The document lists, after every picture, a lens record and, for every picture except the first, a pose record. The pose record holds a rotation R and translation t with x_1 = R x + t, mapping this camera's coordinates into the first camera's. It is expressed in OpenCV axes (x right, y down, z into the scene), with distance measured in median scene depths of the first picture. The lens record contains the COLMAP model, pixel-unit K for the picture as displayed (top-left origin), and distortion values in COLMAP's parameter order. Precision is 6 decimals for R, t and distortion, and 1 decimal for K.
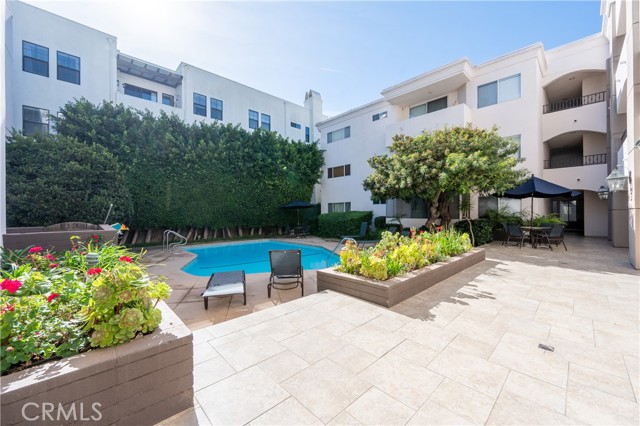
lens RADIAL K [[249.5, 0, 320.0], [0, 249.5, 213.0], [0, 0, 1]] dist [-0.005417, -0.000337]
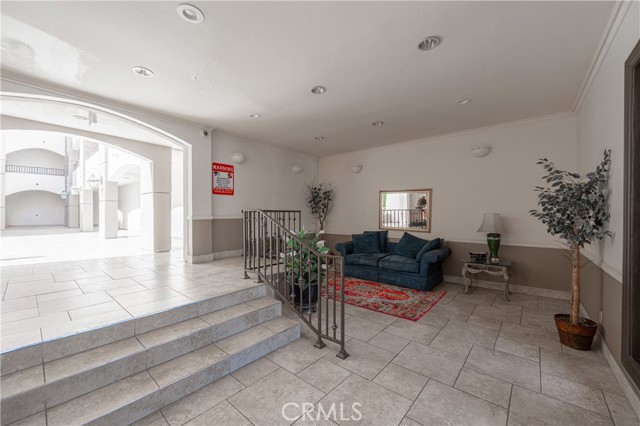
lens RADIAL K [[249.5, 0, 320.0], [0, 249.5, 213.0], [0, 0, 1]] dist [-0.005417, -0.000337]
pose [[-0.113962, 0.005221, 0.993471, -0.801255], [0.001419, 0.999986, -0.005092, 0.056418], [-0.993484, 0.000829, -0.113968, -0.580714]]
